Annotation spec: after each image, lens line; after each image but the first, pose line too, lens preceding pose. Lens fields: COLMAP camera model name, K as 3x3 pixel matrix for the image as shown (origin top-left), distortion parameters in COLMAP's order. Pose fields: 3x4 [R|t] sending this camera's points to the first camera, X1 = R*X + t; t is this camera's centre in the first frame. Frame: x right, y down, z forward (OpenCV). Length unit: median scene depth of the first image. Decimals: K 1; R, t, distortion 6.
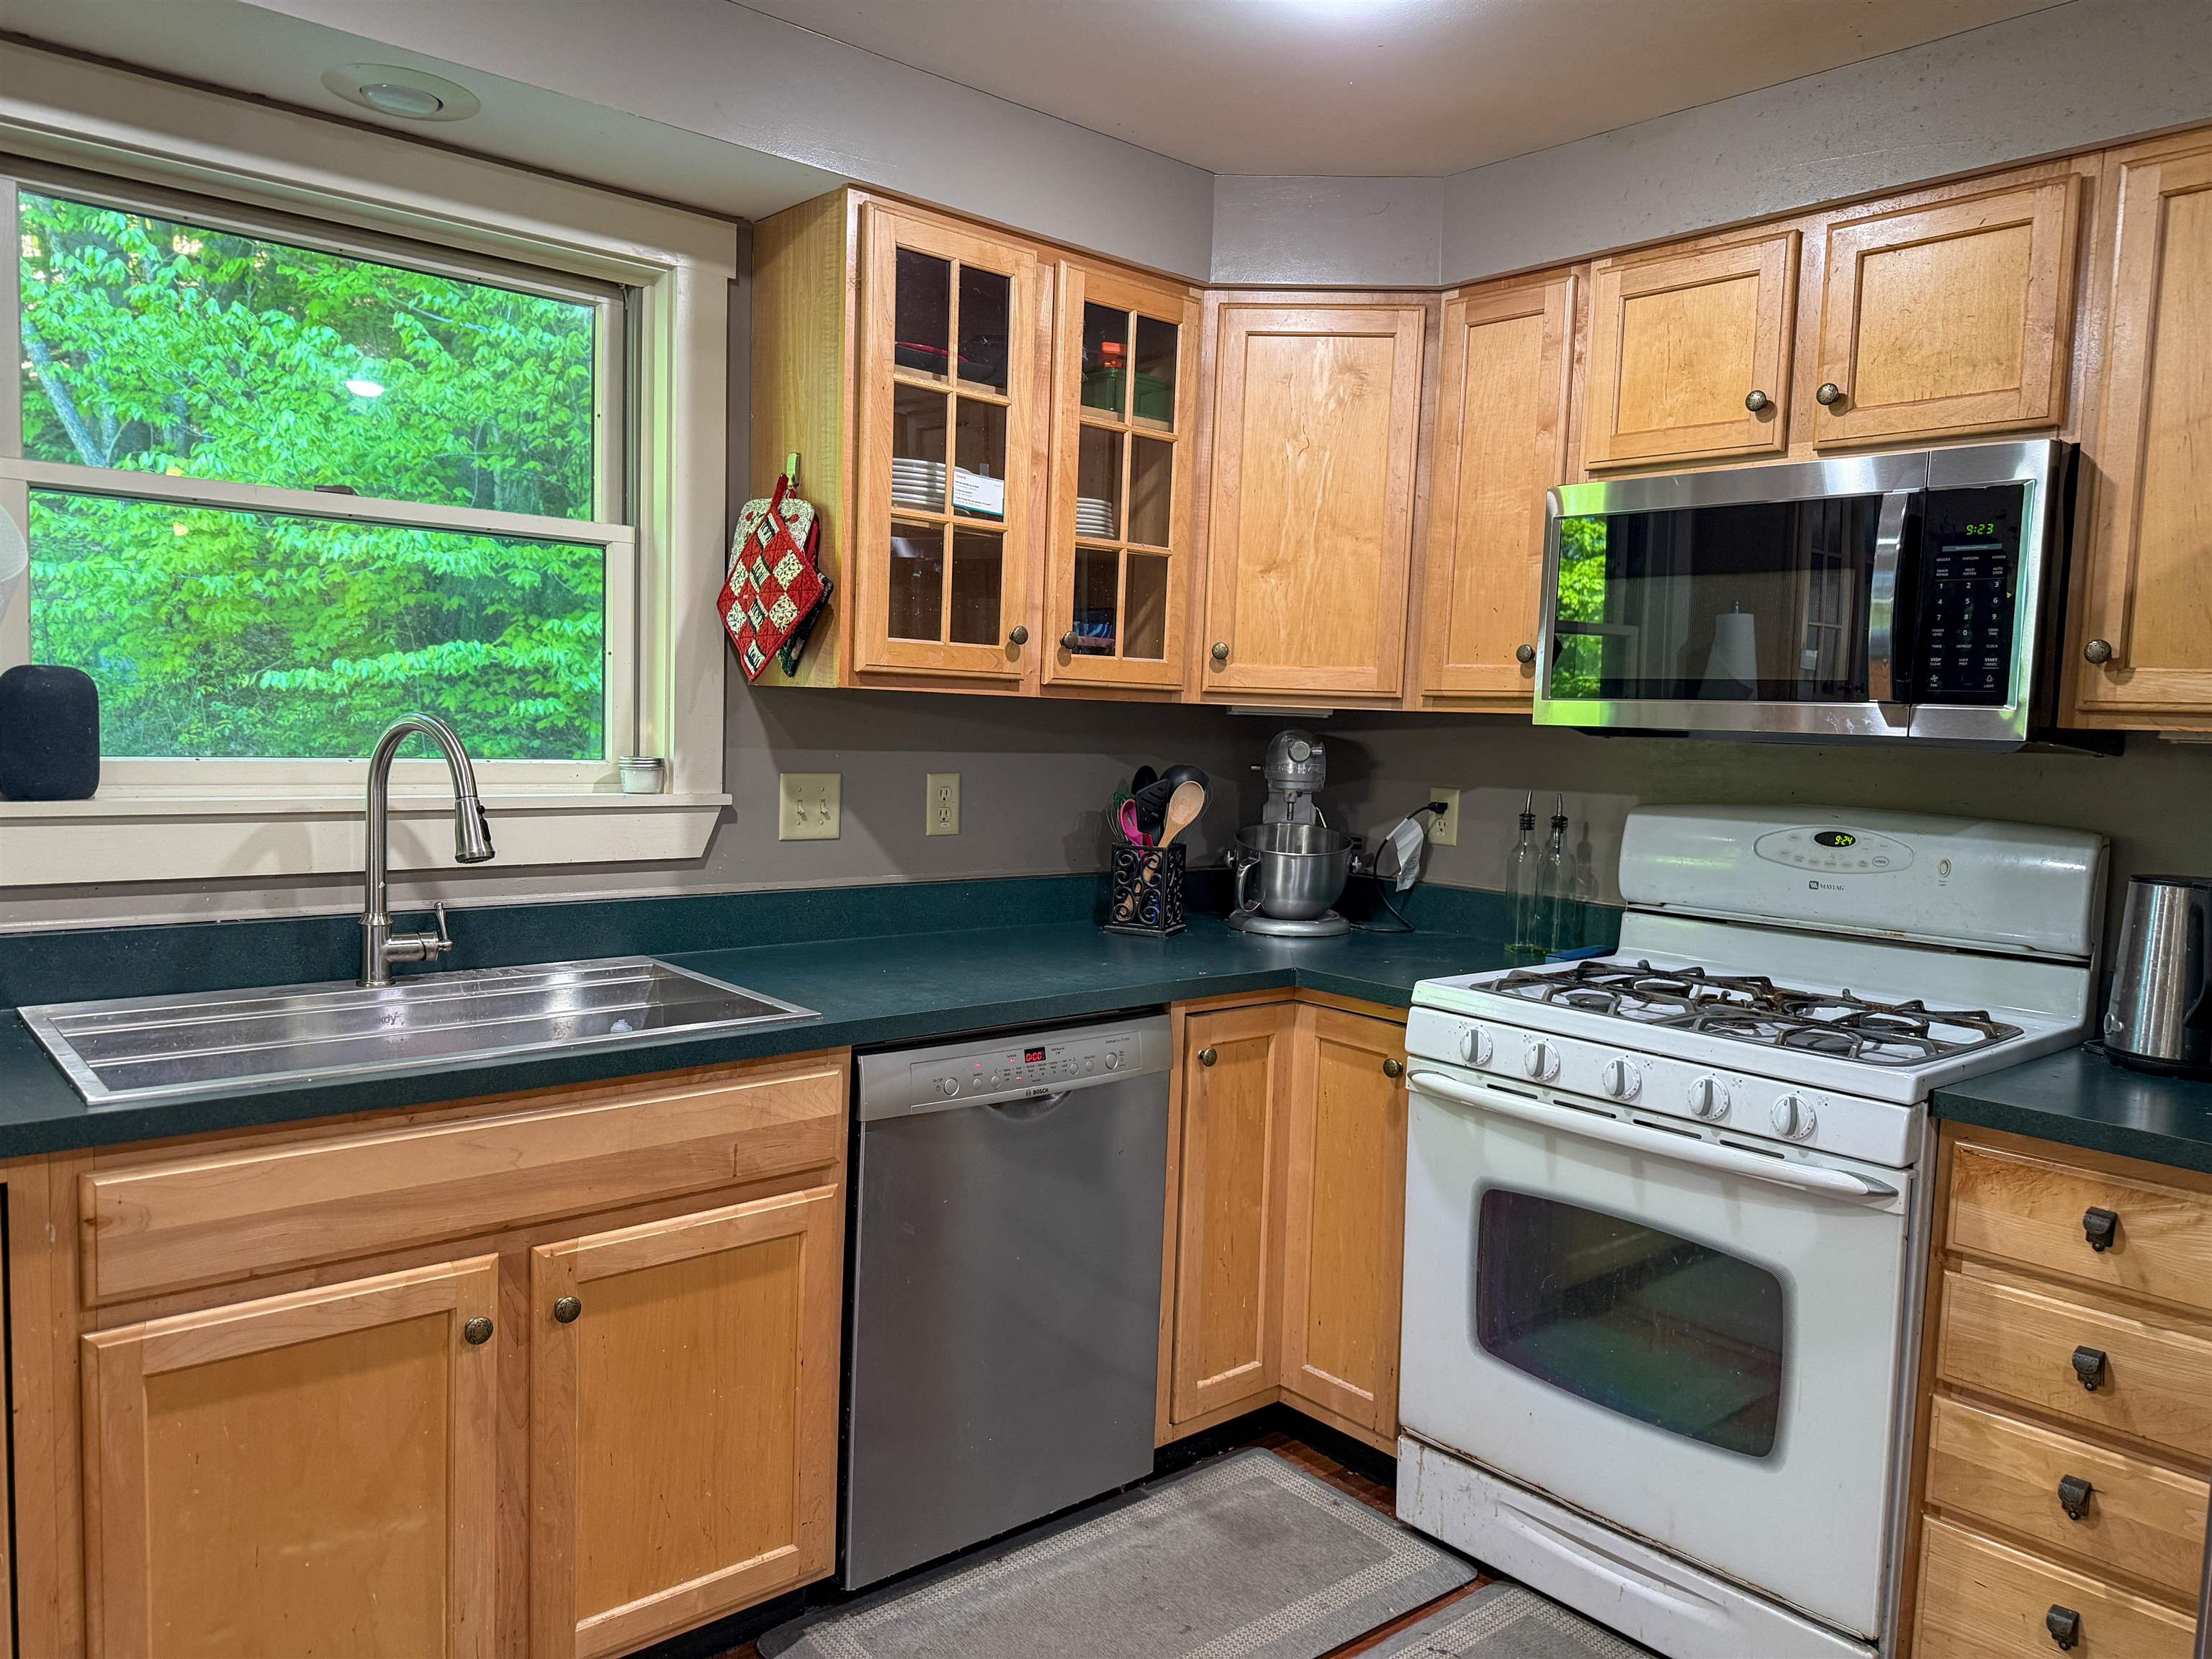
lens RADIAL K [[1533.2, 0, 1095.5], [0, 1533.2, 834.1], [0, 0, 1]] dist [0.110995, -0.182735]
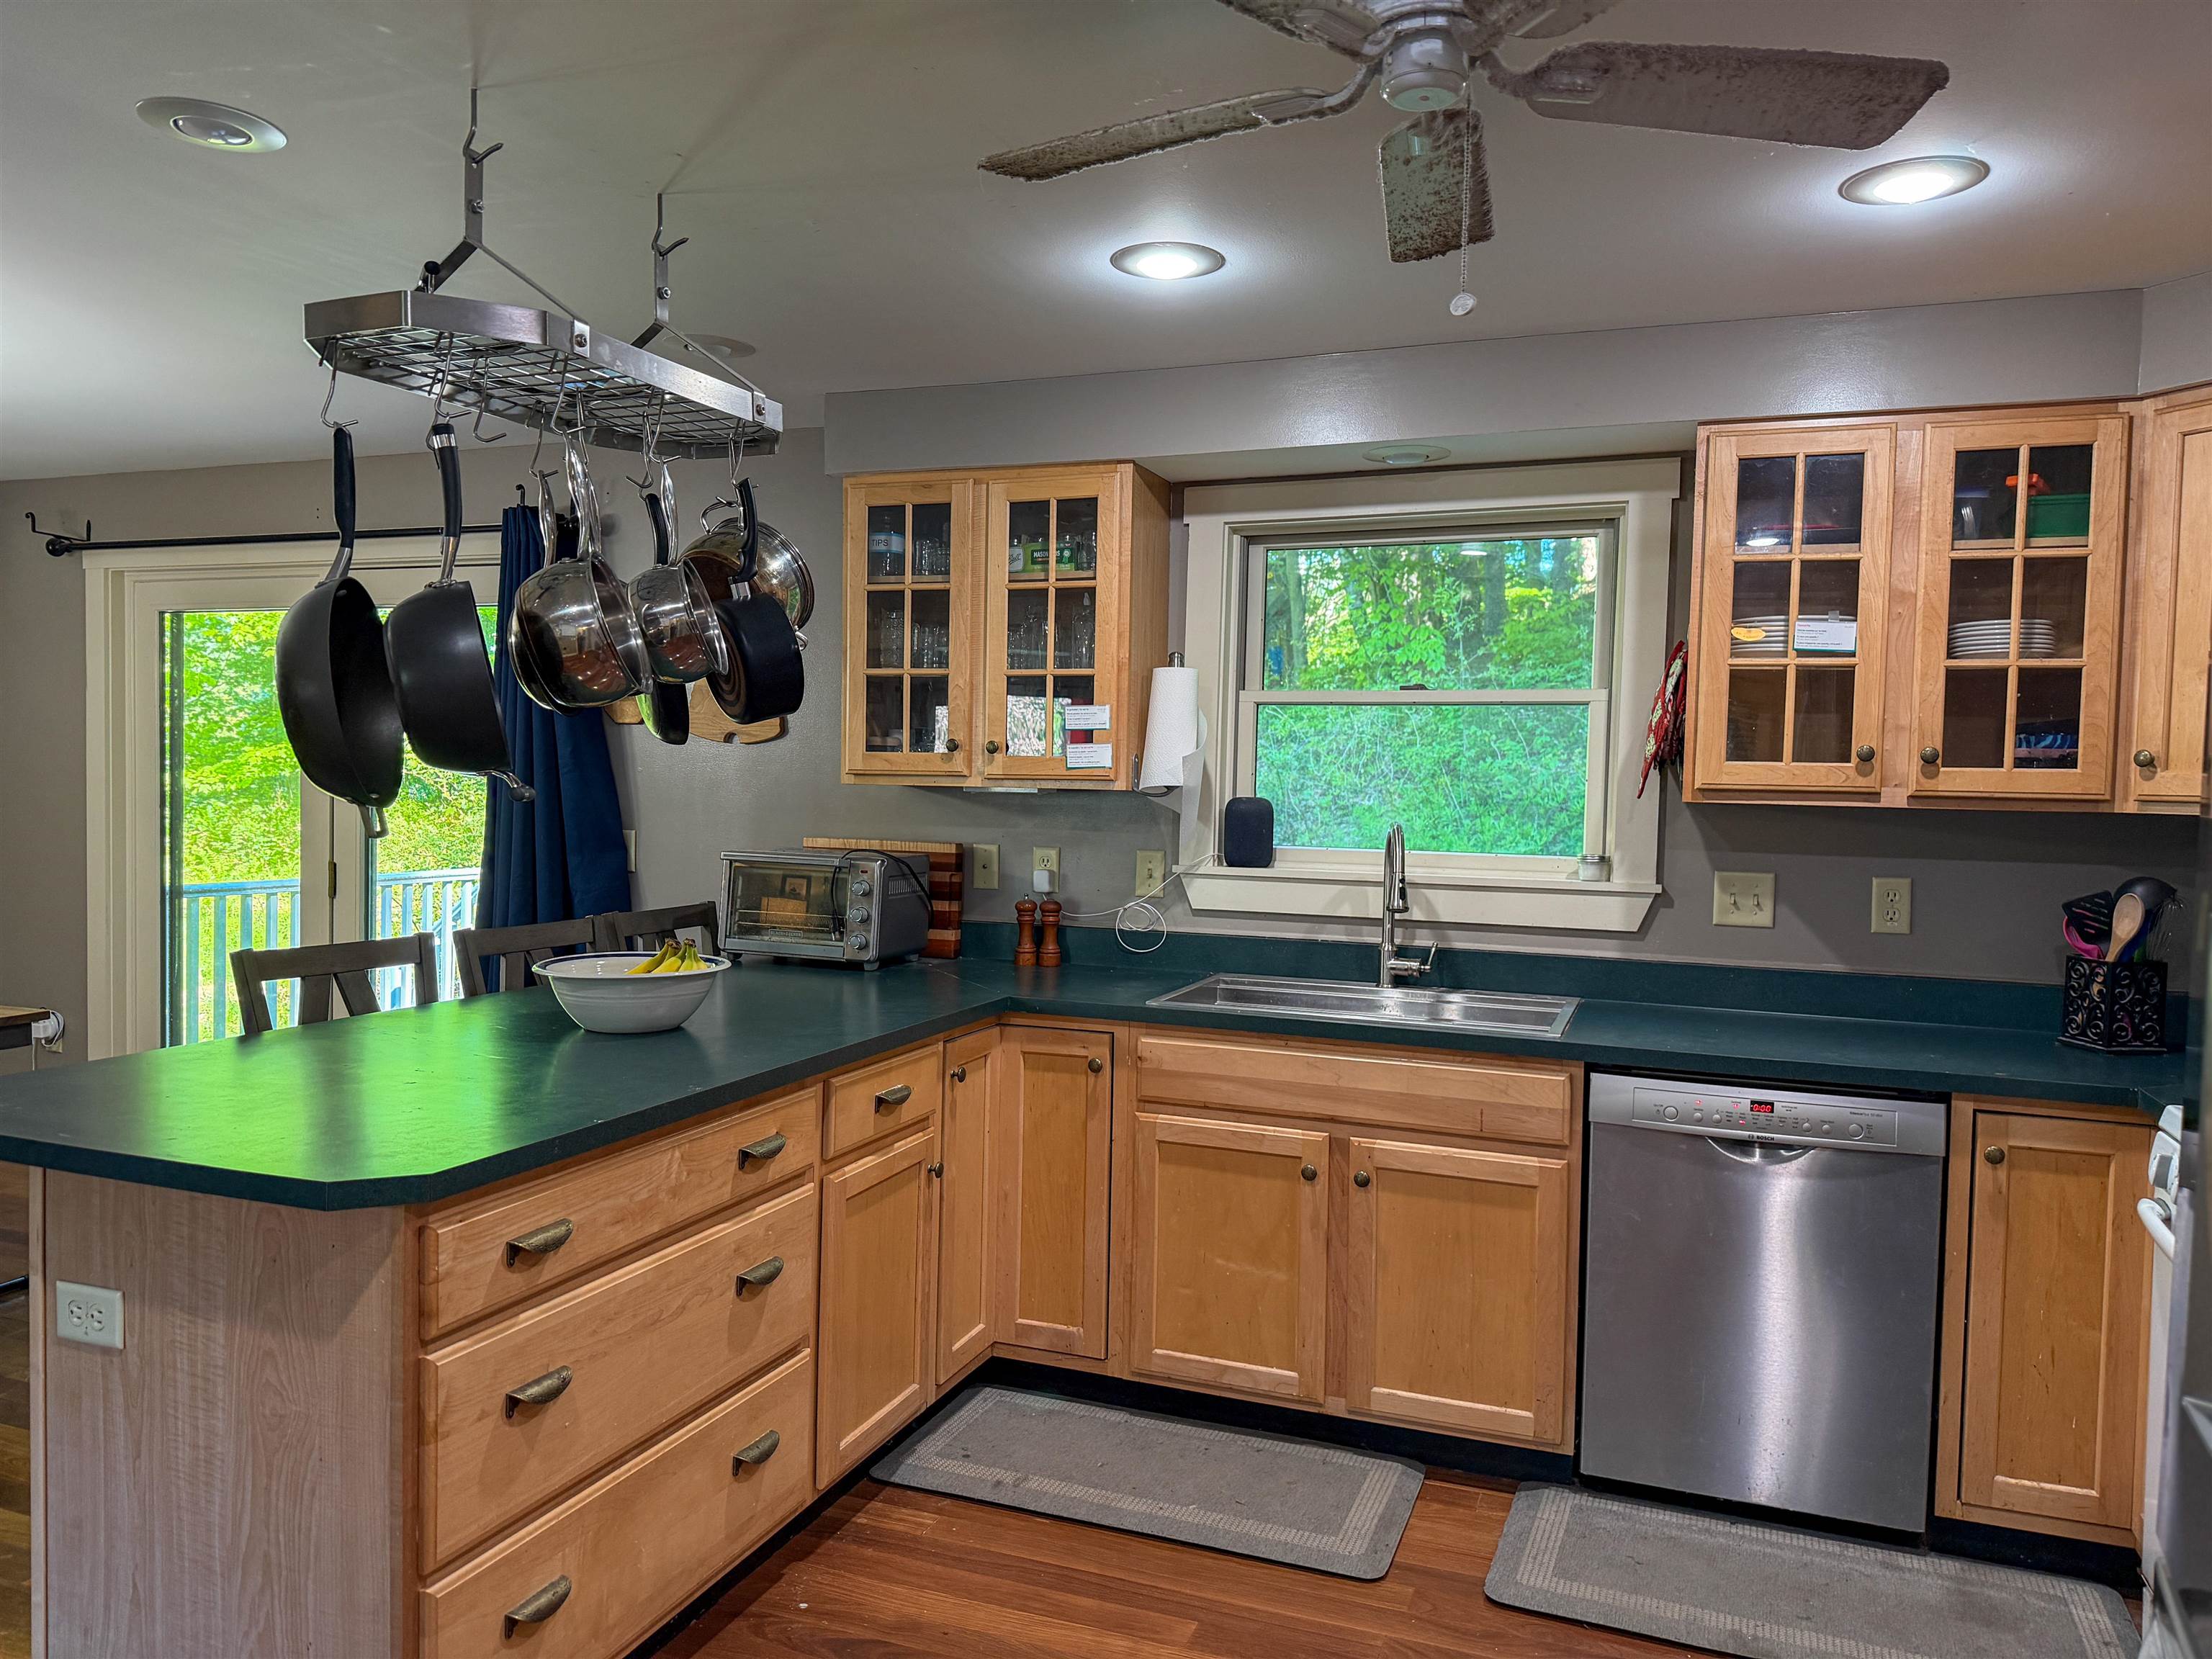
lens RADIAL K [[1533.2, 0, 1095.5], [0, 1533.2, 834.1], [0, 0, 1]] dist [0.110995, -0.182735]
pose [[0.462013, 0.005334, -0.886857, 0.720168], [-0.076183, 0.996524, -0.033694, 0.012203], [0.883595, 0.083130, 0.460814, -0.028017]]
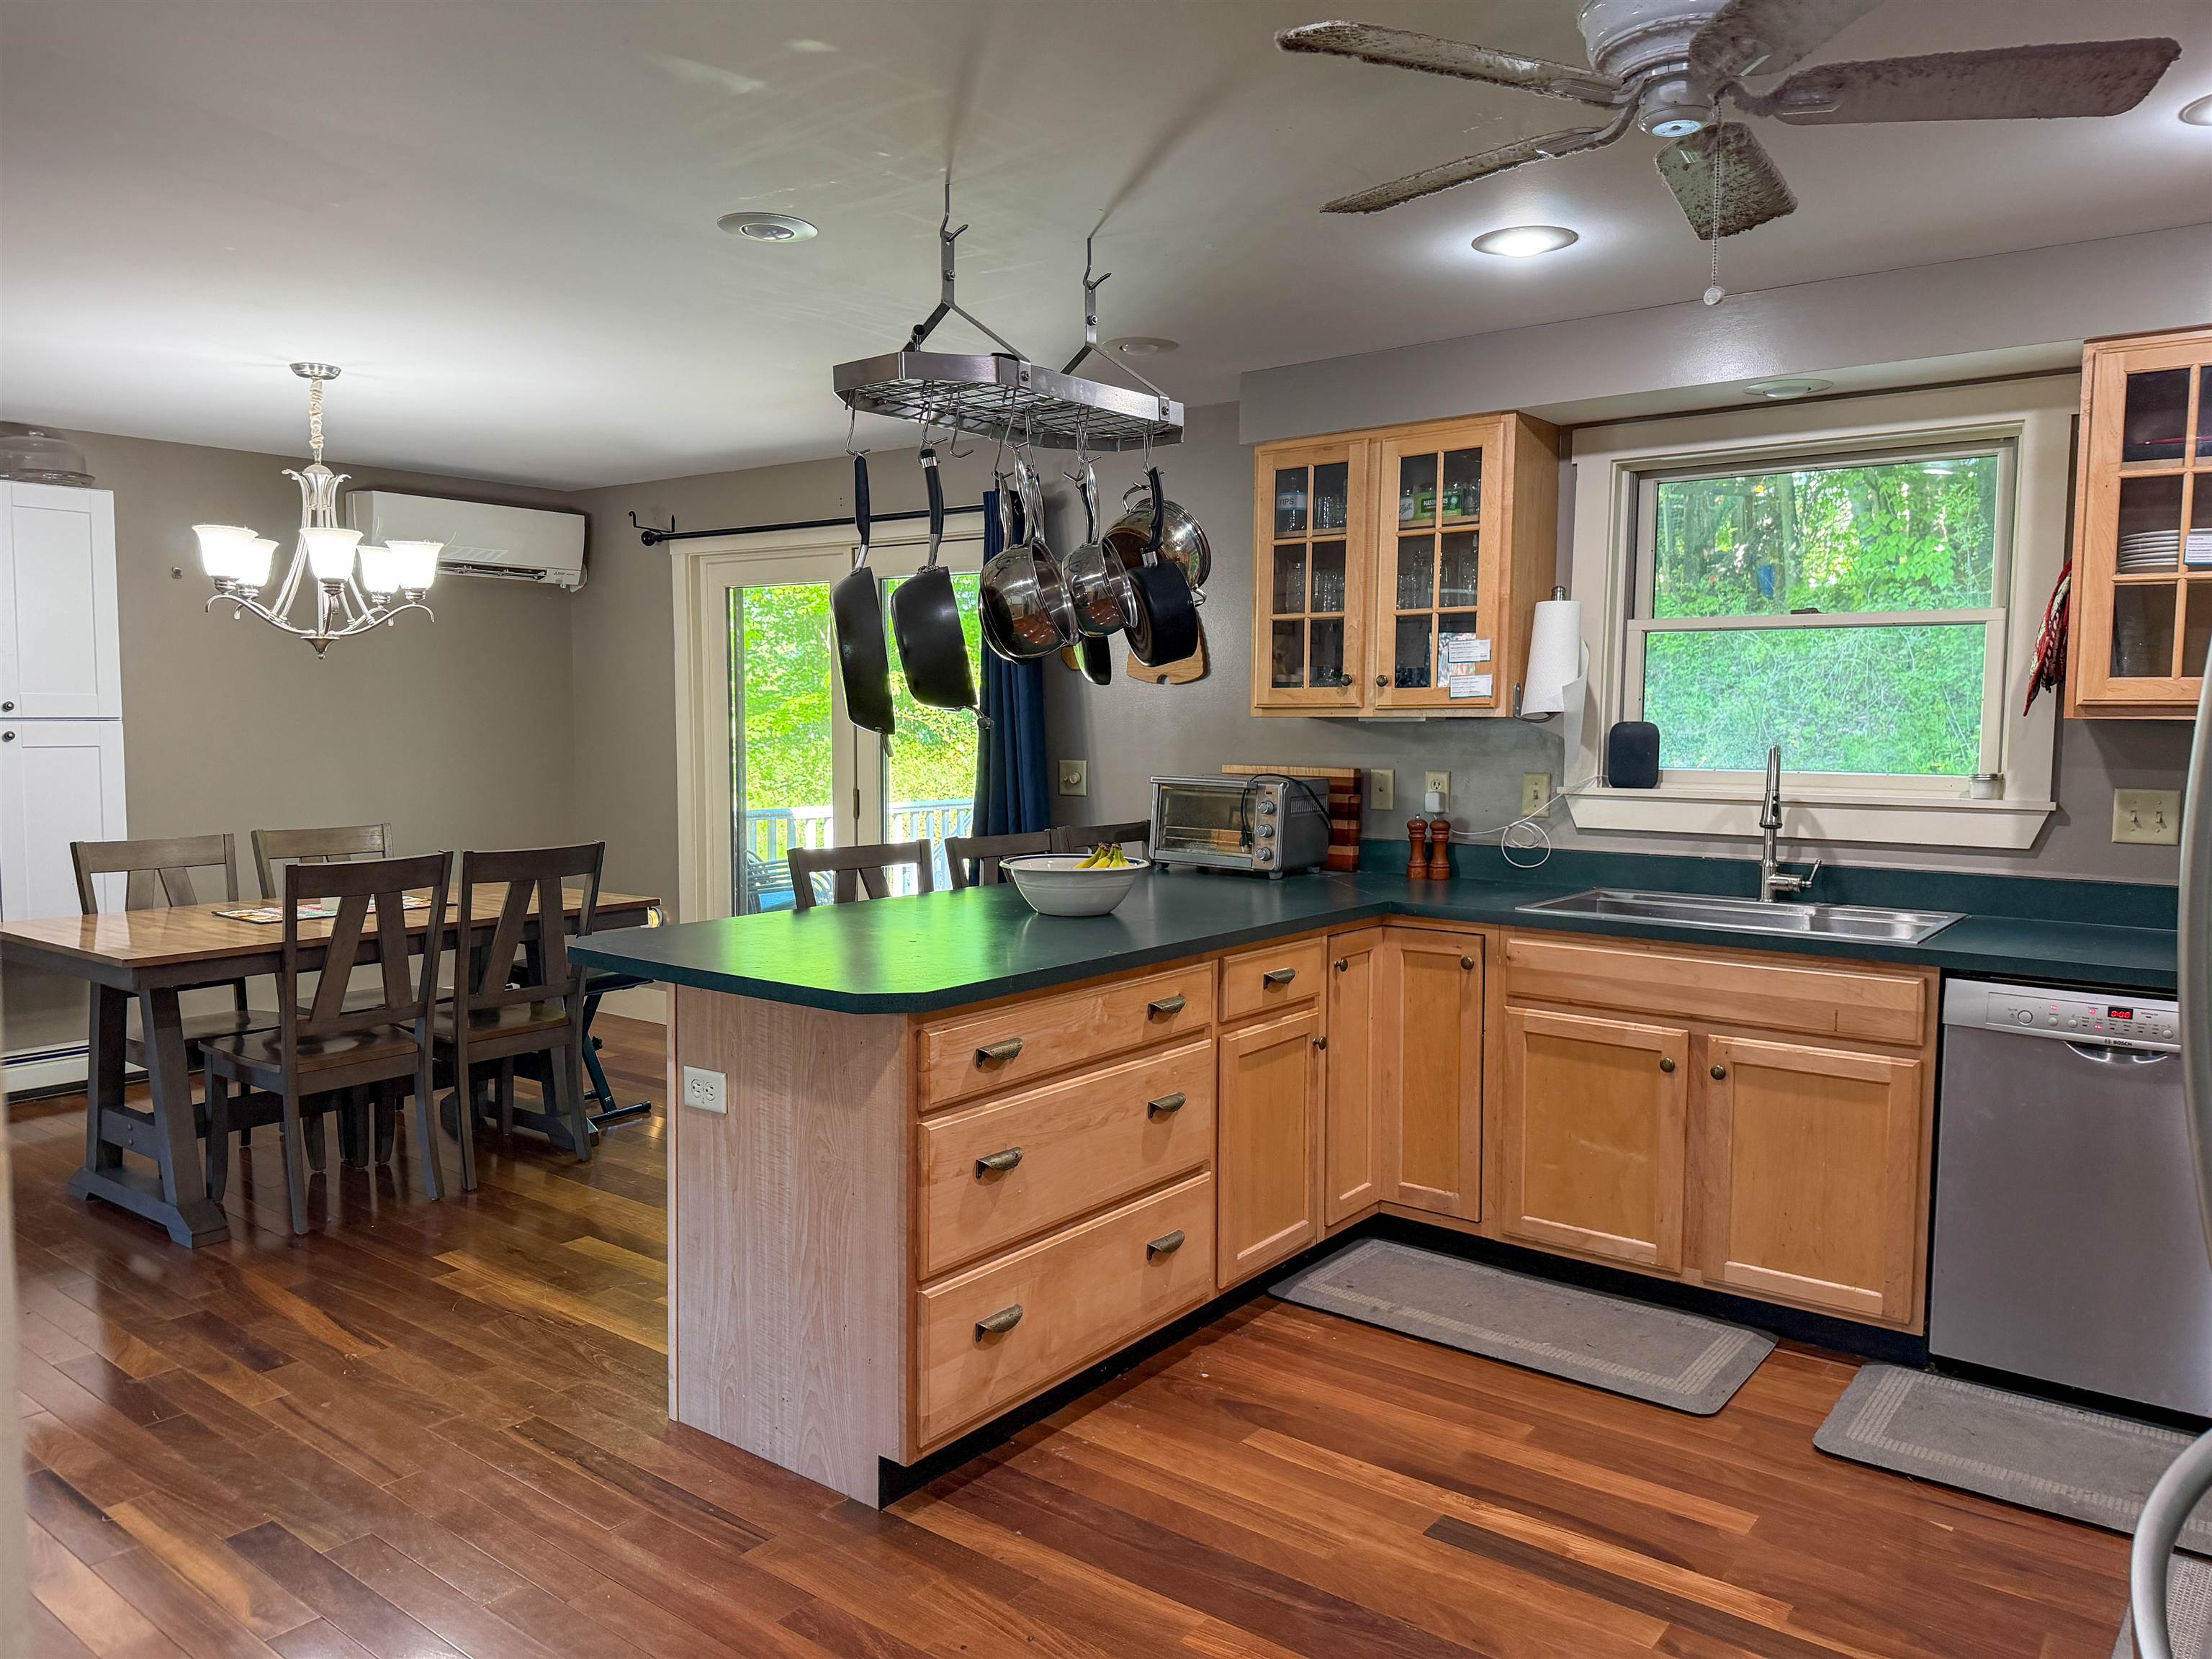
lens RADIAL K [[1533.2, 0, 1095.5], [0, 1533.2, 834.1], [0, 0, 1]] dist [0.110995, -0.182735]
pose [[0.180010, 0.041922, -0.982771, 0.933595], [-0.076975, 0.996628, 0.028414, 0.026765], [0.980648, 0.070534, 0.182630, -0.035297]]
